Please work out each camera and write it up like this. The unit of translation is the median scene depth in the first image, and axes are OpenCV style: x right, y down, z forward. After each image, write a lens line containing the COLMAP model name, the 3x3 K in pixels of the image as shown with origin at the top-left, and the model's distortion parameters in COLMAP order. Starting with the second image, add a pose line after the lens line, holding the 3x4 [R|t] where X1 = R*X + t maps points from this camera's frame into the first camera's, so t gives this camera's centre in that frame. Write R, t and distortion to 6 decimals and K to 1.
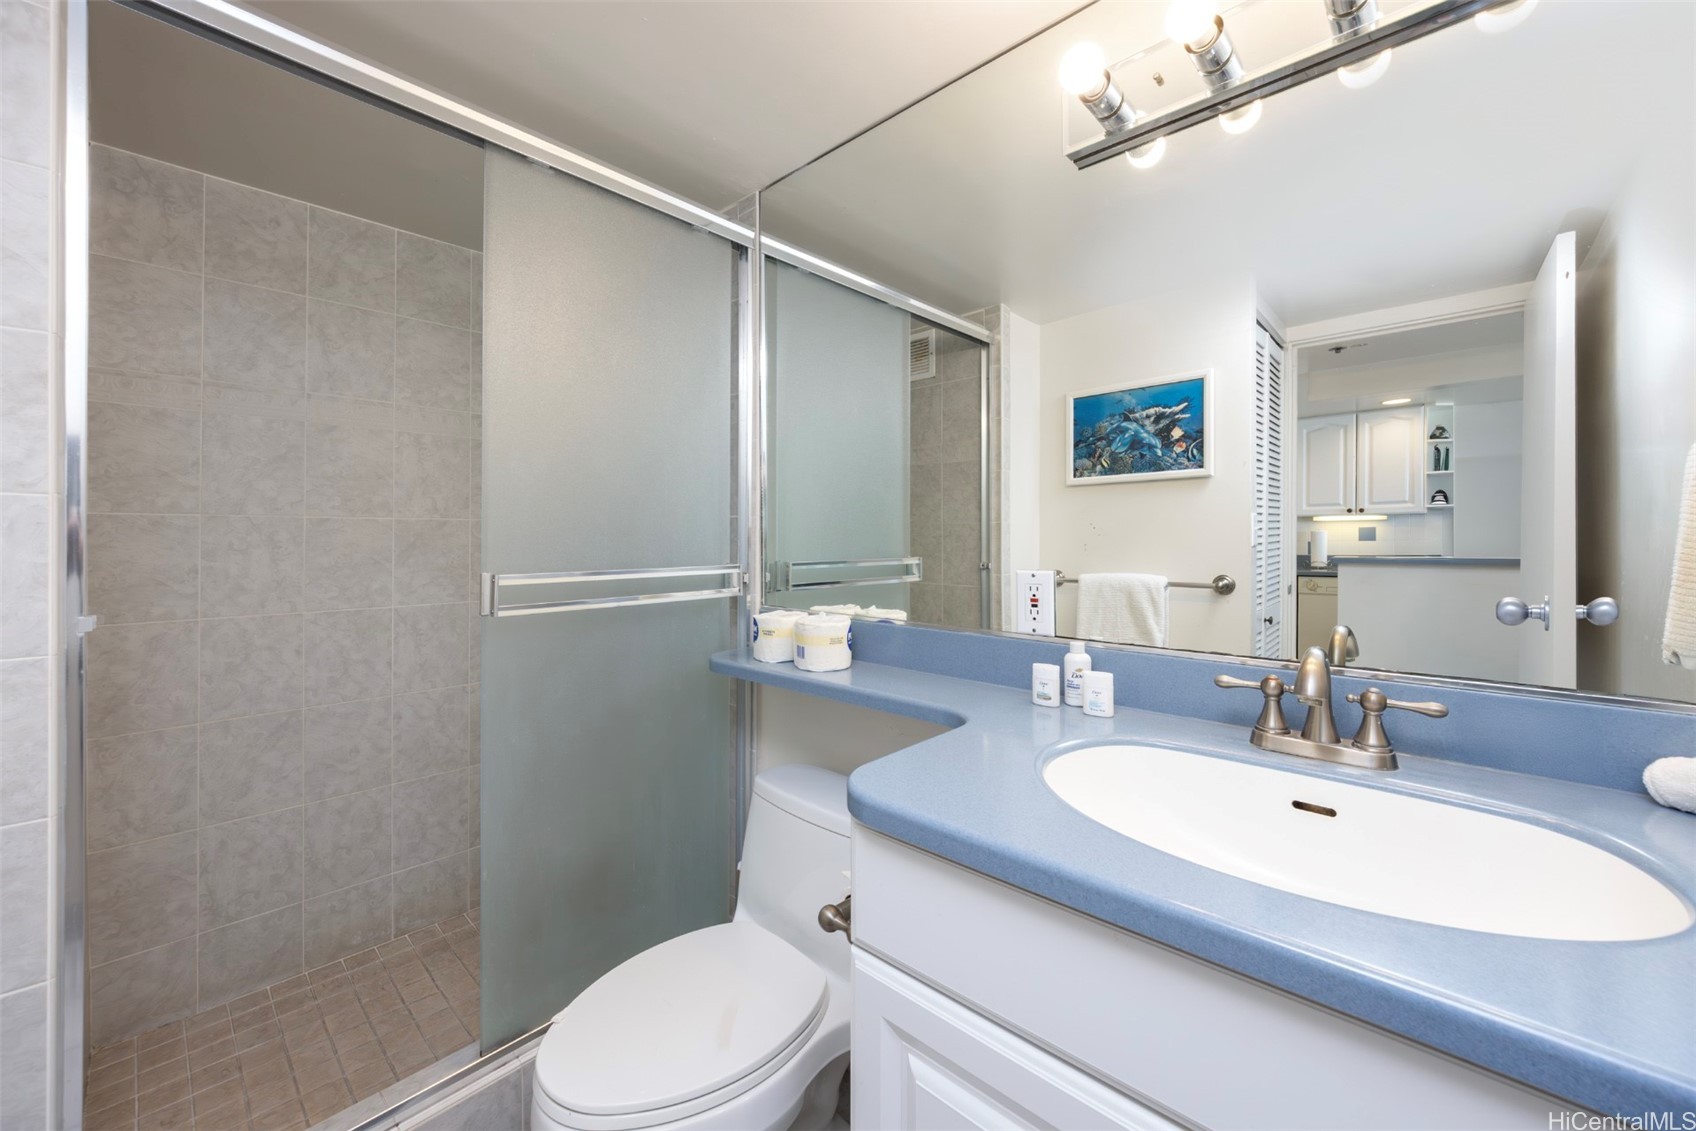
lens RADIAL K [[671.1, 0, 842.4], [0, 671.1, 532.2], [0, 0, 1]] dist [0.001881, -0.000032]
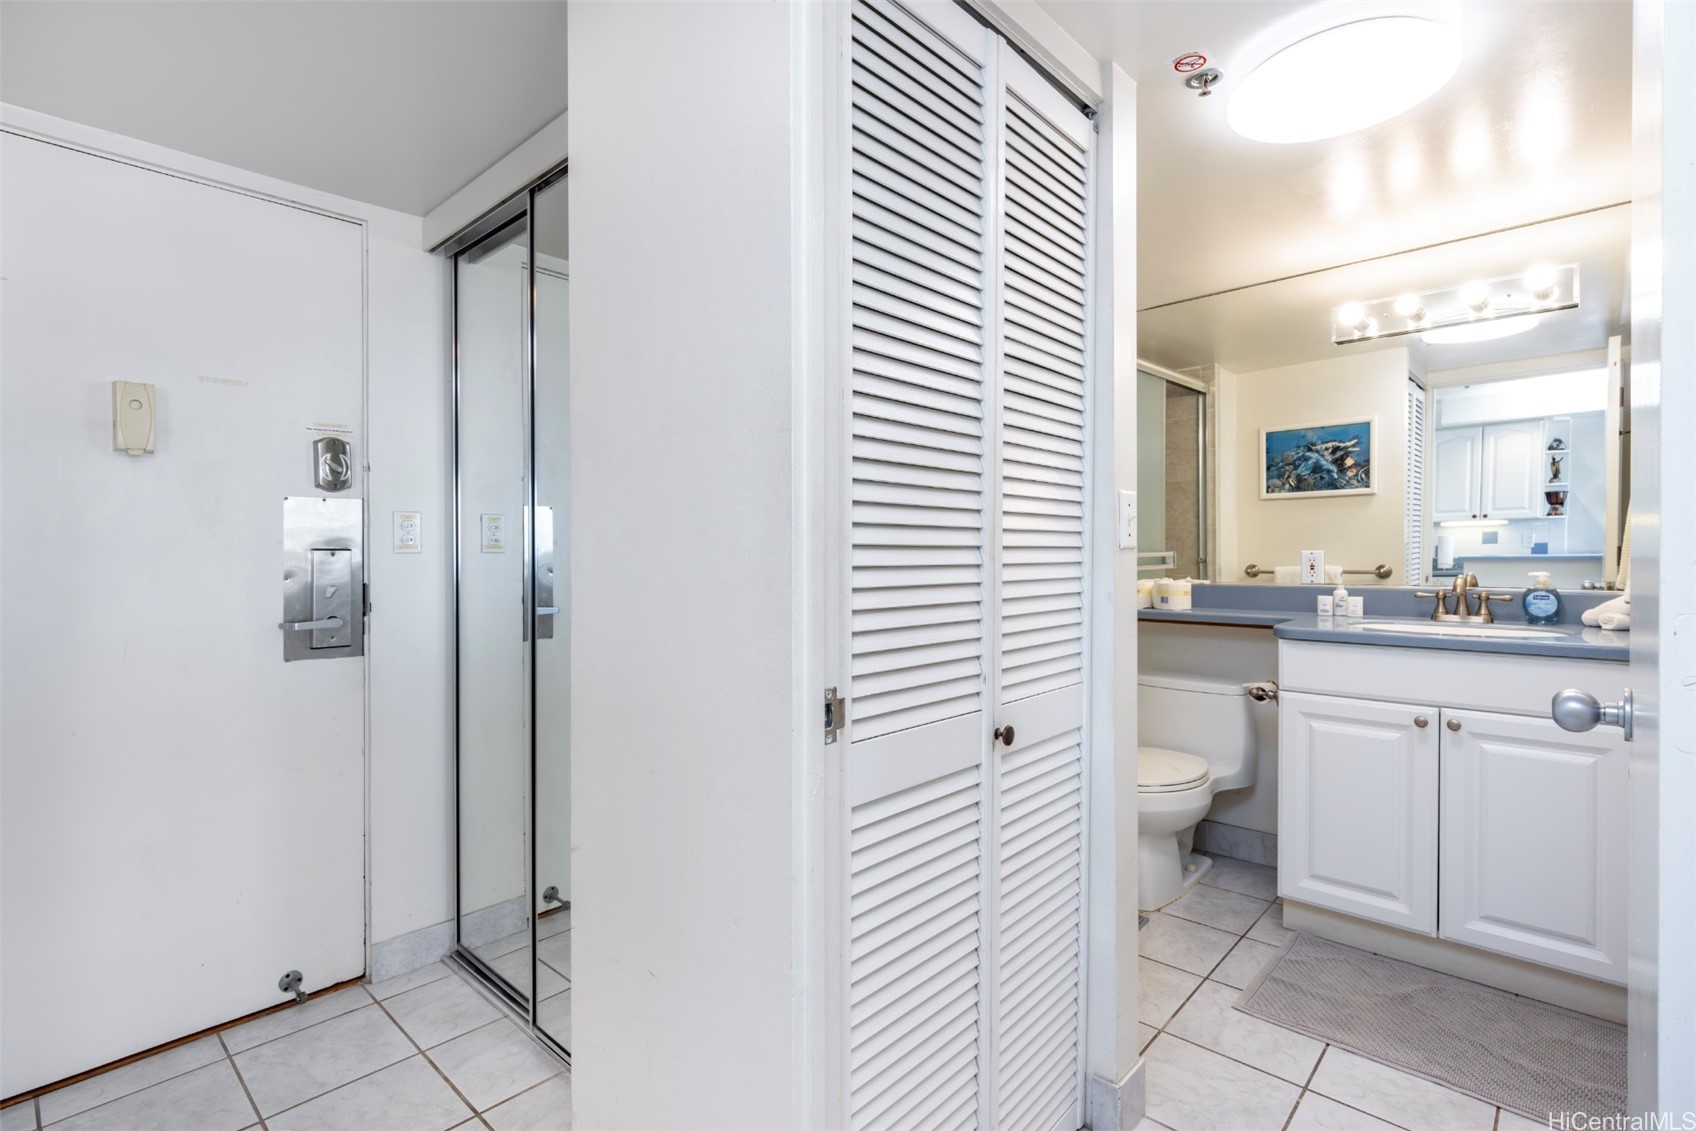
lens RADIAL K [[813.5, 0, 863.8], [0, 813.5, 557.5], [0, 0, 1]] dist [0.002406, -0.000356]
pose [[0.999982, -0.004466, 0.004085, -0.486255], [0.004391, 0.999826, 0.018149, 0.013225], [-0.004165, -0.018130, 0.999827, -0.642445]]
